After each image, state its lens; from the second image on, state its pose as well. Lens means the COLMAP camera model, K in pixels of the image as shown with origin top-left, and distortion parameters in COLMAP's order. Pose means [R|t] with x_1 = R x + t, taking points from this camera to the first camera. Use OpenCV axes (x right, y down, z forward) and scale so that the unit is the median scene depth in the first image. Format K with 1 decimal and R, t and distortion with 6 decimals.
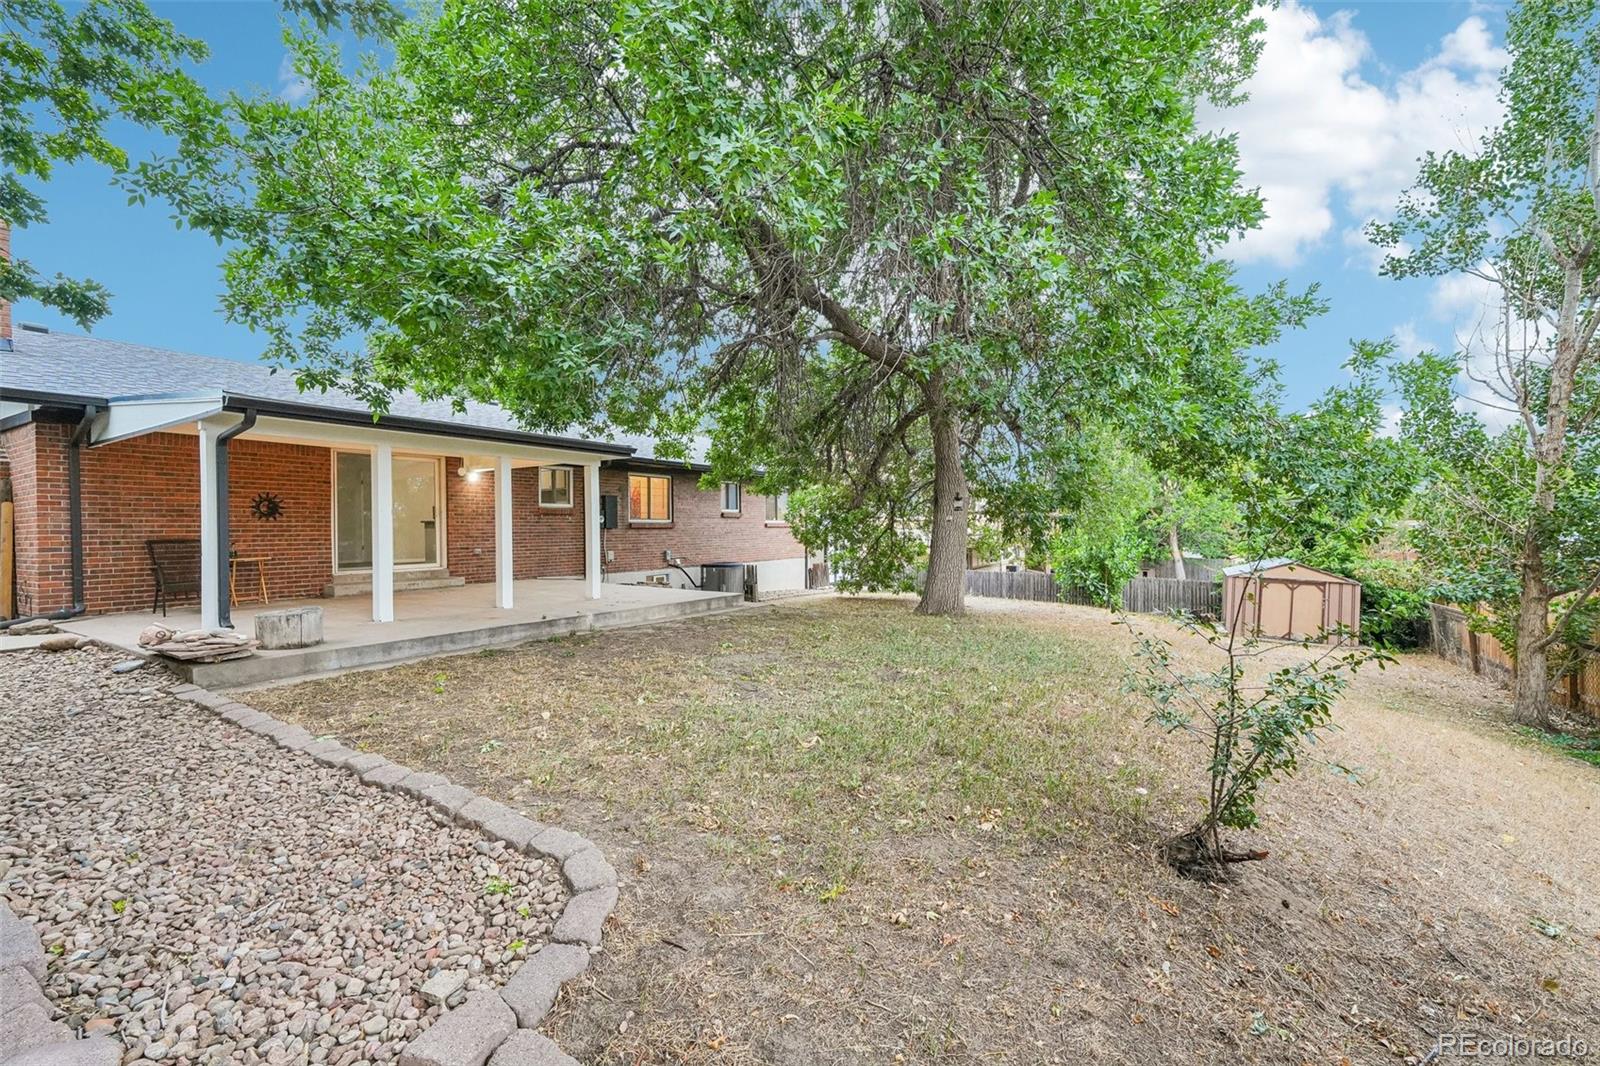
lens RADIAL K [[688.4, 0, 800.0], [0, 688.4, 533.0], [0, 0, 1]] dist [0.000420, 0.000075]
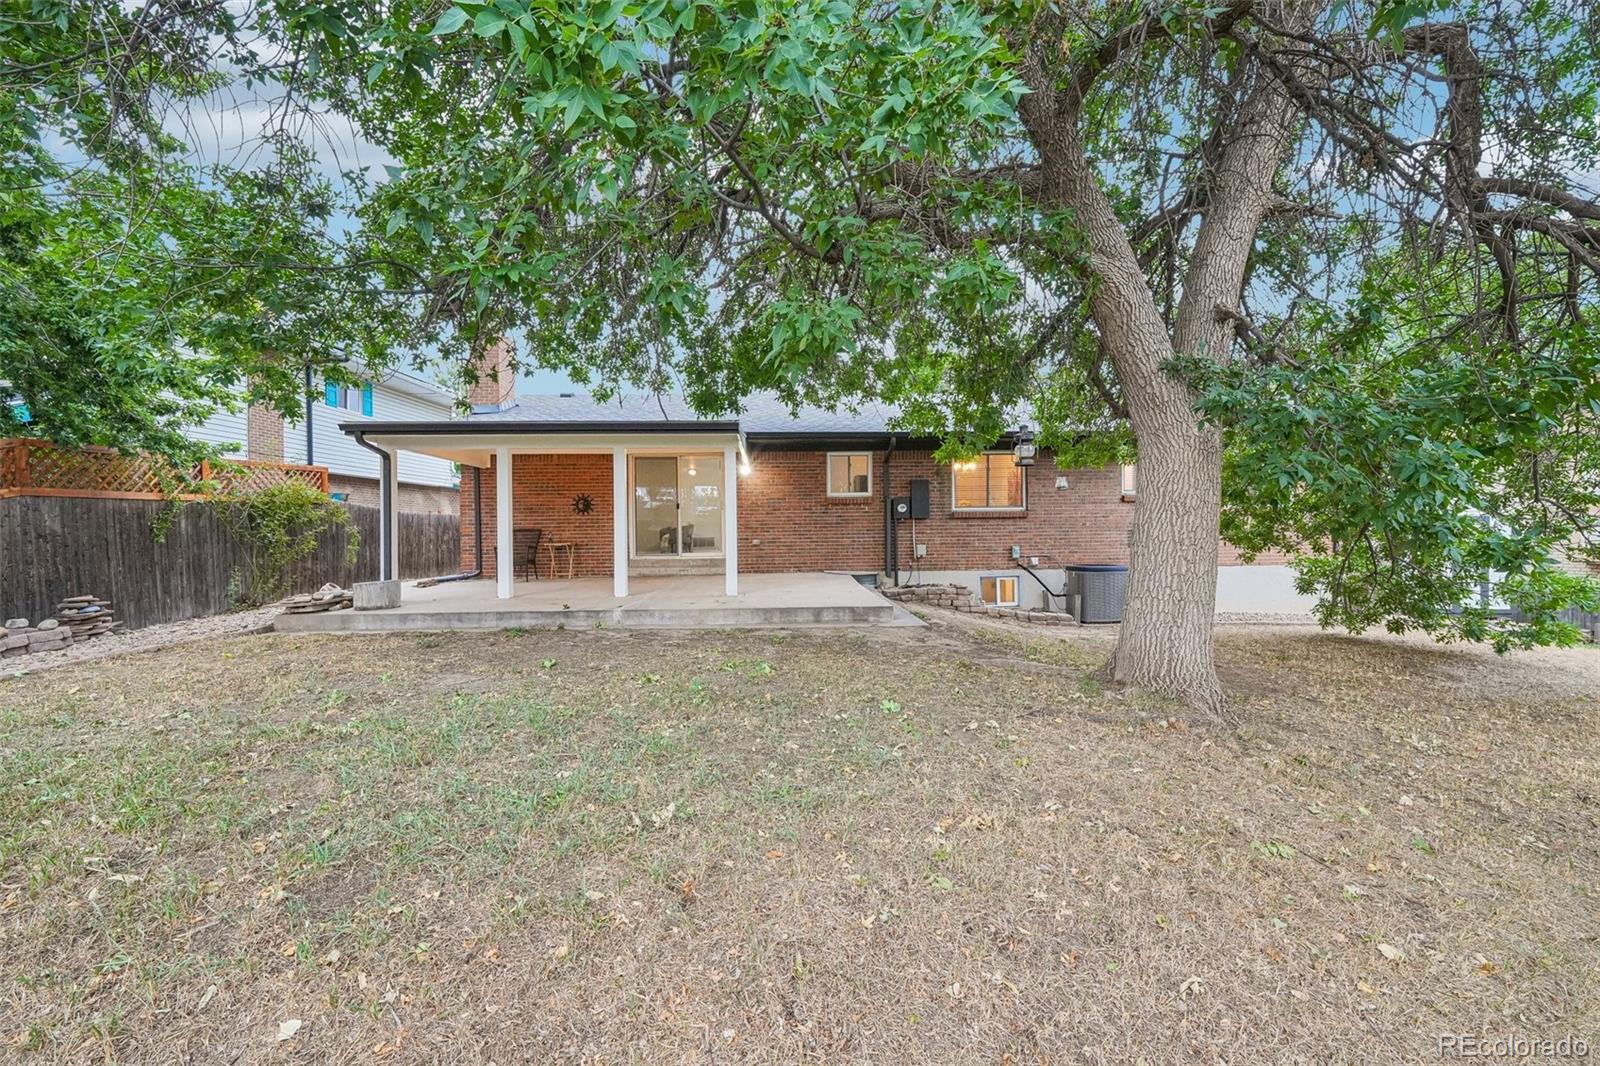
lens RADIAL K [[688.4, 0, 800.0], [0, 688.4, 533.0], [0, 0, 1]] dist [0.000420, 0.000075]
pose [[0.581088, 0.003020, -0.813835, 0.436918], [0.001746, 0.999986, 0.004958, 0.008493], [0.813839, -0.004302, 0.581074, 0.495818]]
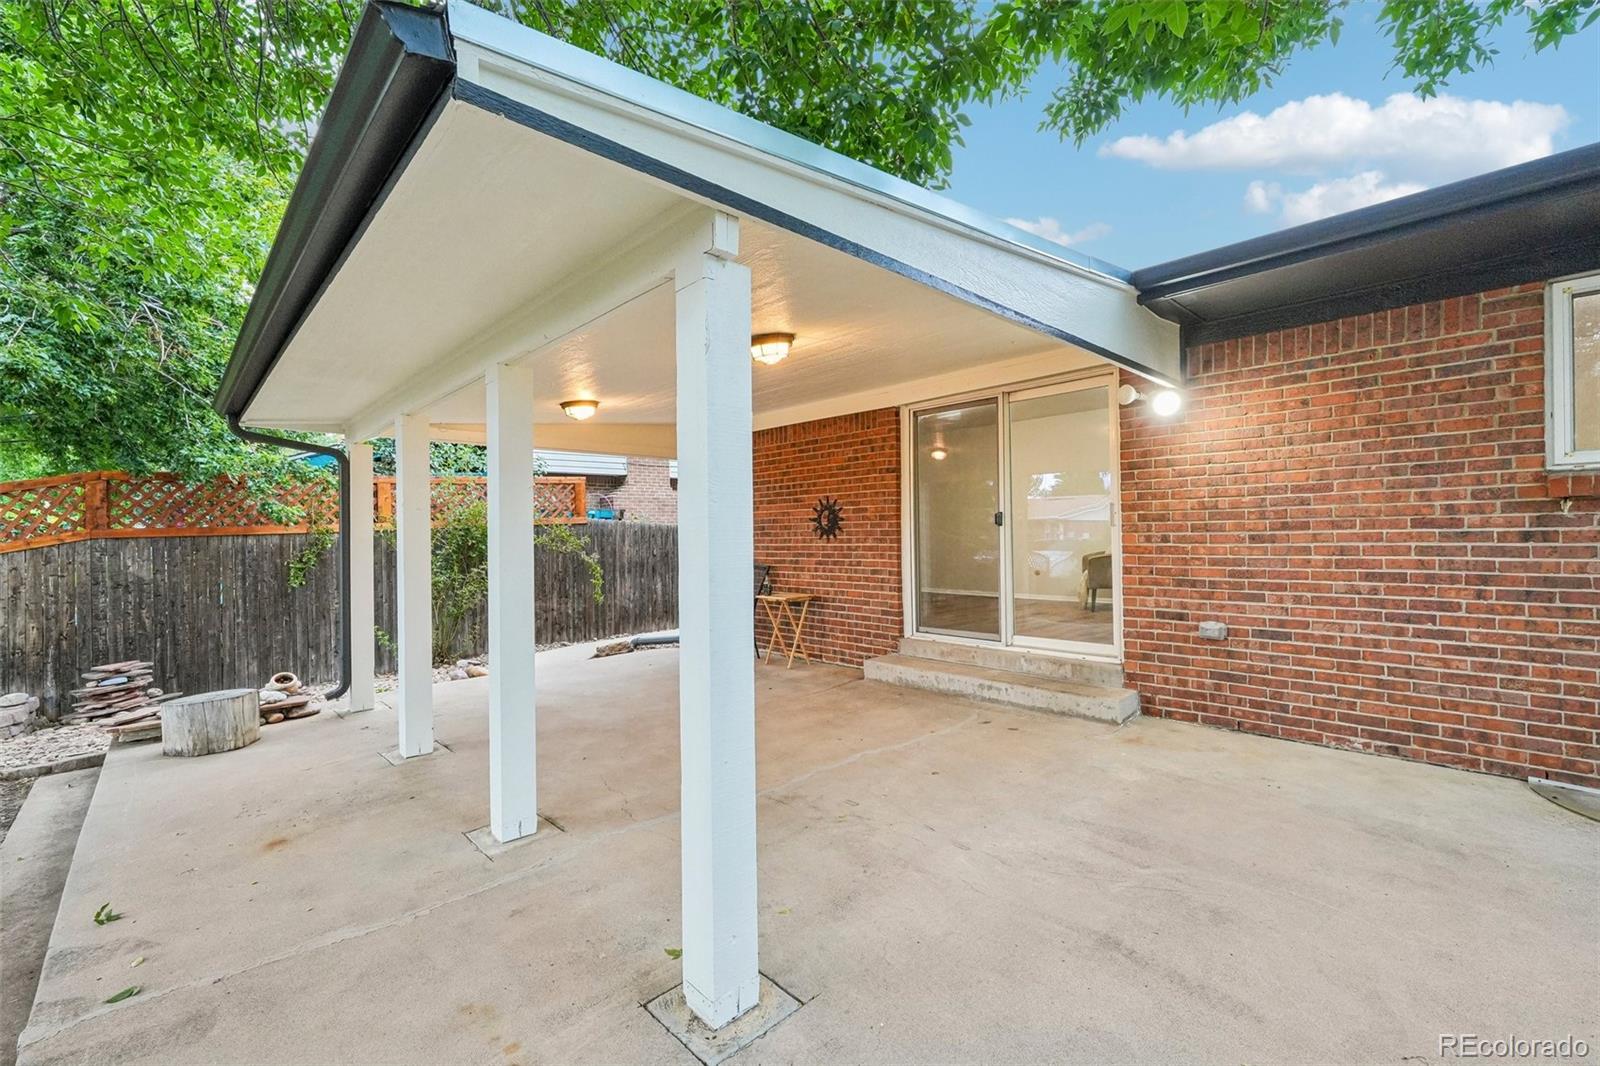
lens RADIAL K [[688.4, 0, 800.0], [0, 688.4, 533.0], [0, 0, 1]] dist [0.000420, 0.000075]
pose [[-0.234912, 0.010751, -0.971957, -0.118457], [0.014009, 0.999872, 0.007674, -0.025635], [0.971916, -0.011814, -0.235032, 0.961371]]
